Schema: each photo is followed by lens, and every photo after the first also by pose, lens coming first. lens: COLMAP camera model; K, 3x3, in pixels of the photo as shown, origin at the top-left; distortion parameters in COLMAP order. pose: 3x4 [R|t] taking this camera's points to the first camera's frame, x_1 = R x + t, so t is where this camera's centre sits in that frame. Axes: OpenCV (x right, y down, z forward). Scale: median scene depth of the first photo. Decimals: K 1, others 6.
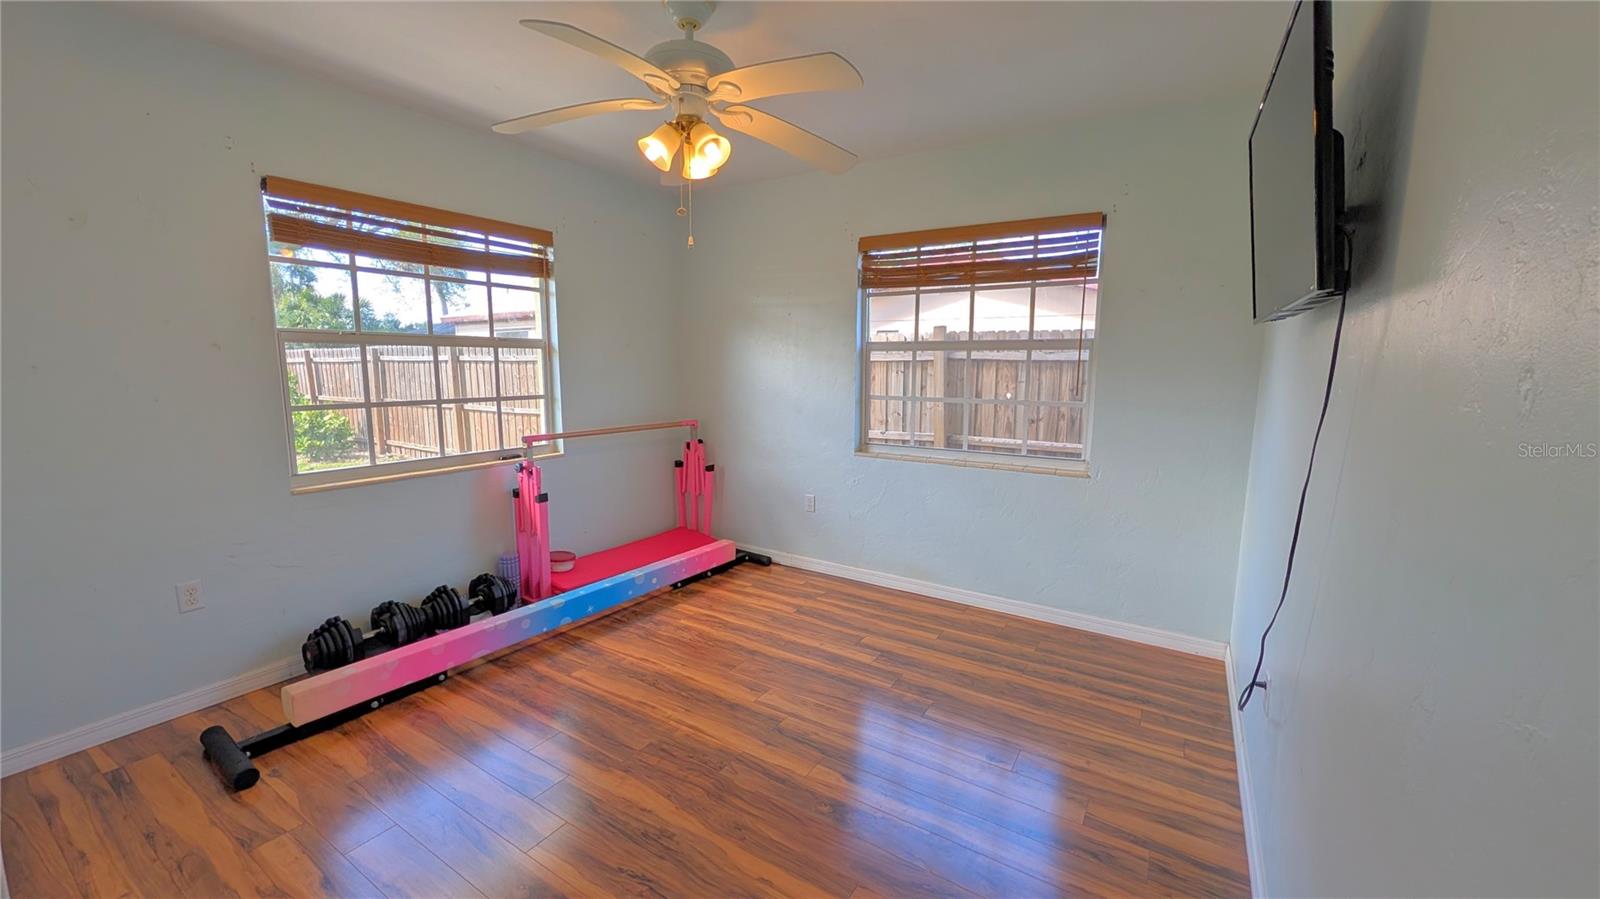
lens RADIAL K [[615.2, 0, 802.2], [0, 615.2, 447.9], [0, 0, 1]] dist [0.002161, -0.000495]
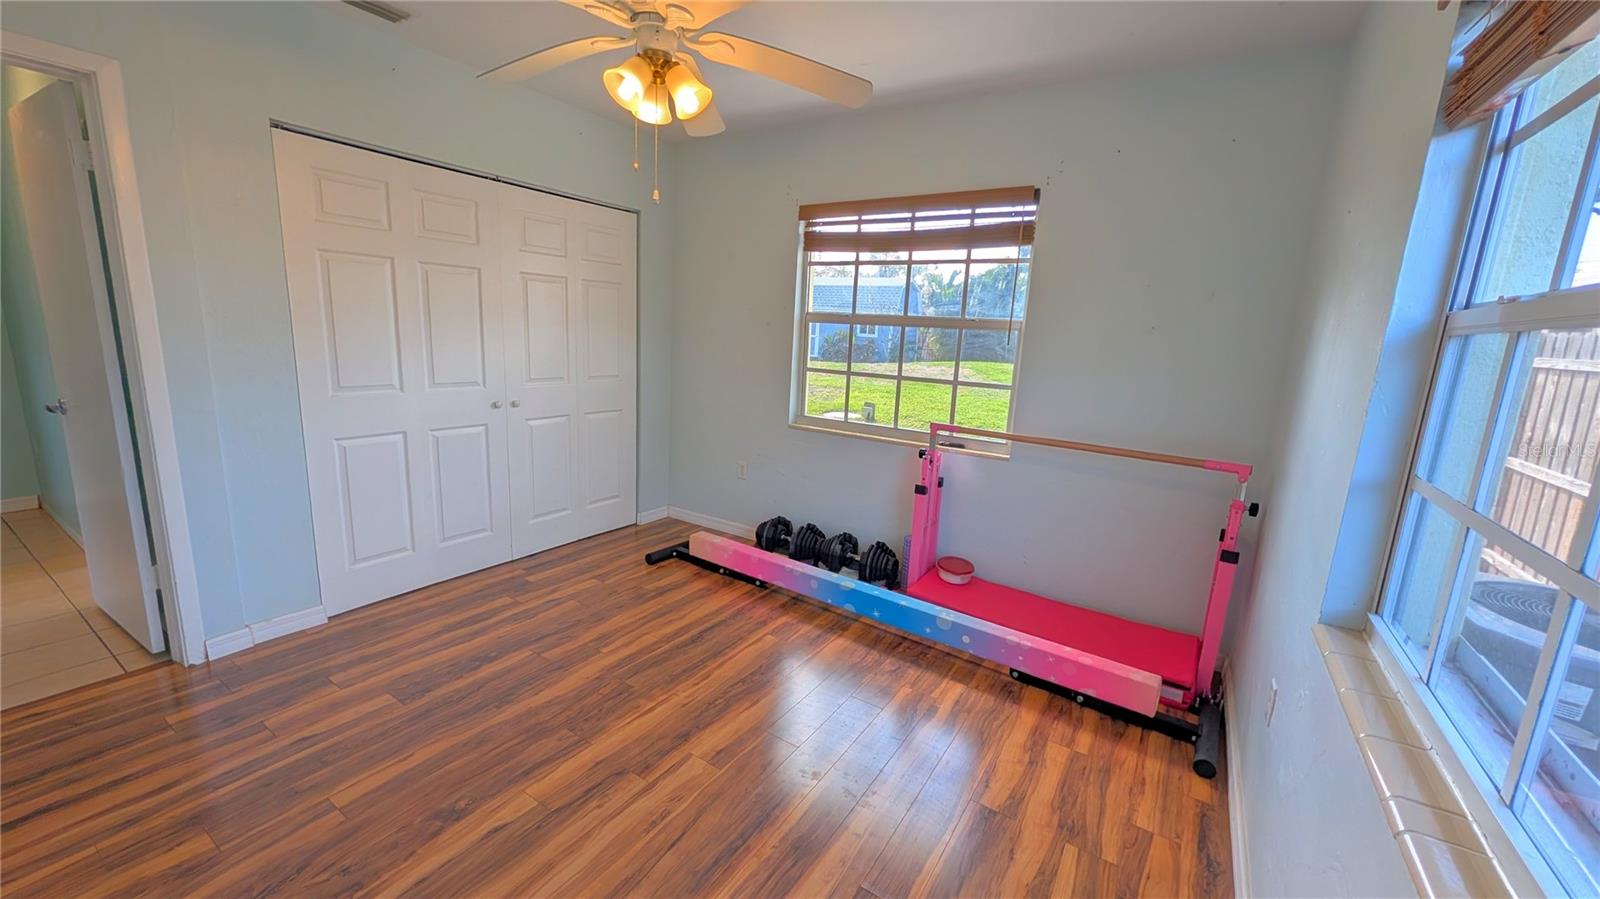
lens RADIAL K [[615.2, 0, 802.4], [0, 615.2, 450.2], [0, 0, 1]] dist [0.002161, -0.000495]
pose [[-0.014601, 0.176557, -0.984182, 0.525413], [-0.189986, 0.965866, 0.176090, -0.114086], [0.981678, 0.189552, 0.019441, 0.863652]]
